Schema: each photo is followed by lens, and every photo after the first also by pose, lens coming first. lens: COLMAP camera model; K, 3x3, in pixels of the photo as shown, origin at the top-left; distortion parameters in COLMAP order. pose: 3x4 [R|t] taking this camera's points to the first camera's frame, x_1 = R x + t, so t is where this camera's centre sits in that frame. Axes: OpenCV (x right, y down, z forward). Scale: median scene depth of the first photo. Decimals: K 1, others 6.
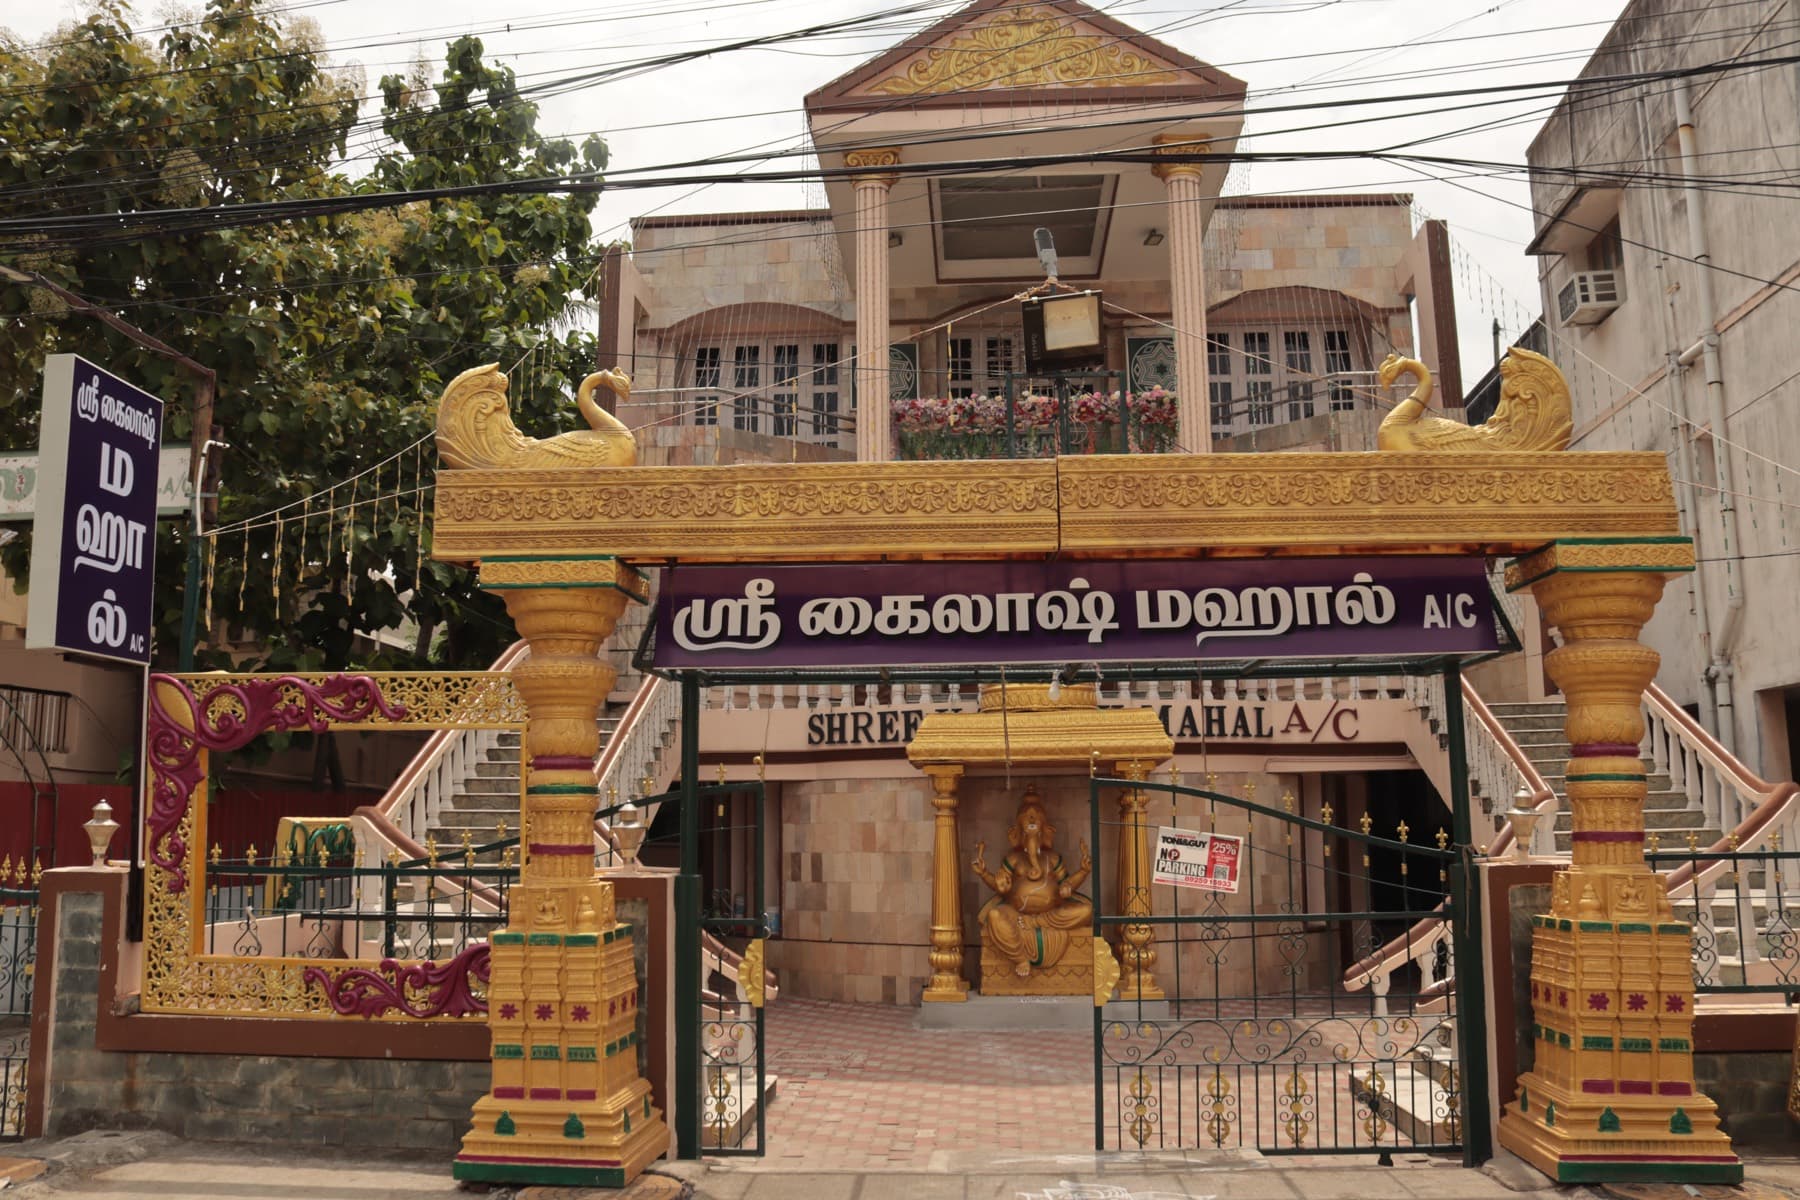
lens RADIAL K [[1505.0, 0, 886.4], [0, 1505.0, 601.6], [0, 0, 1]] dist [-0.171992, 0.145557]
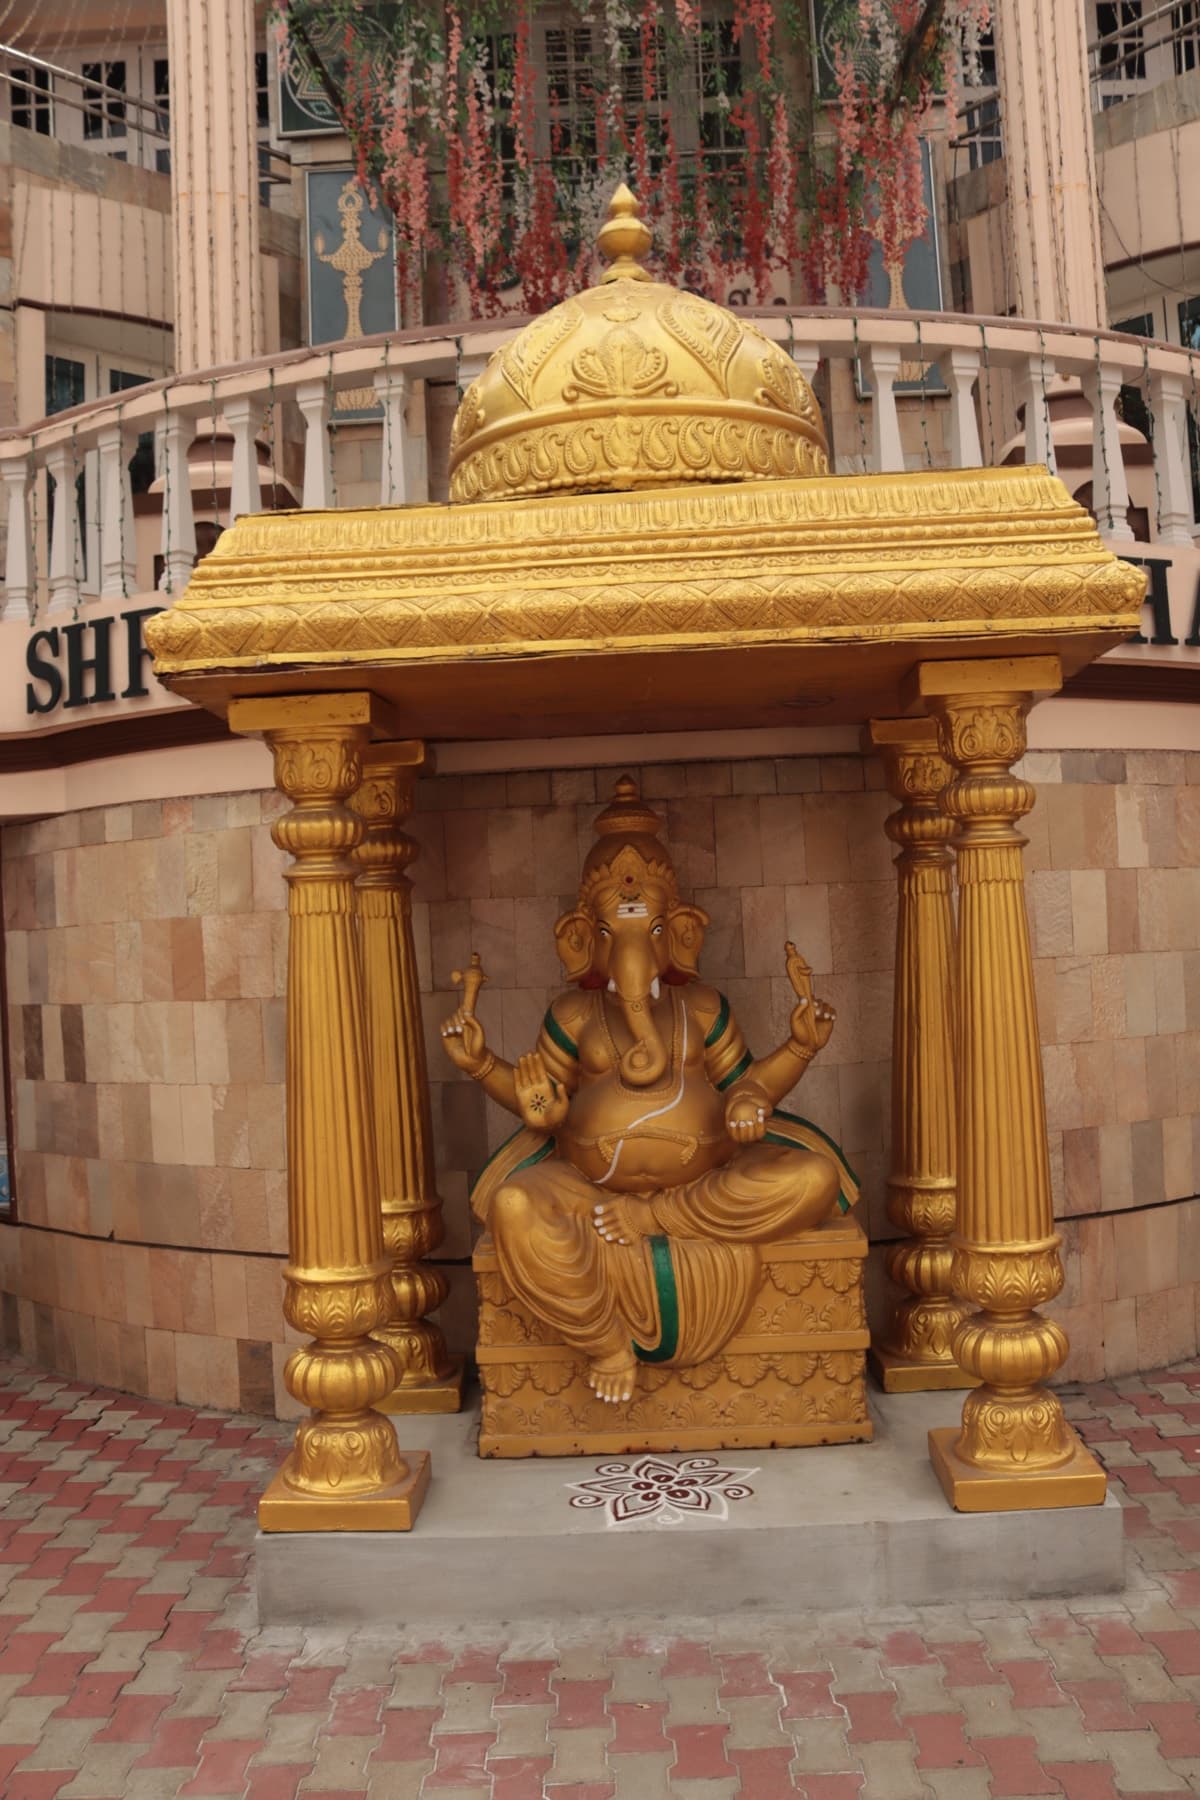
lens RADIAL K [[1502.4, 0, 600.0], [0, 1502.4, 900.0], [0, 0, 1]] dist [-0.173871, 0.149220]
pose [[0.997963, -0.036201, 0.052528, 0.094335], [0.029292, 0.991495, 0.126807, 0.137414], [-0.056672, -0.125010, 0.990536, 0.875714]]
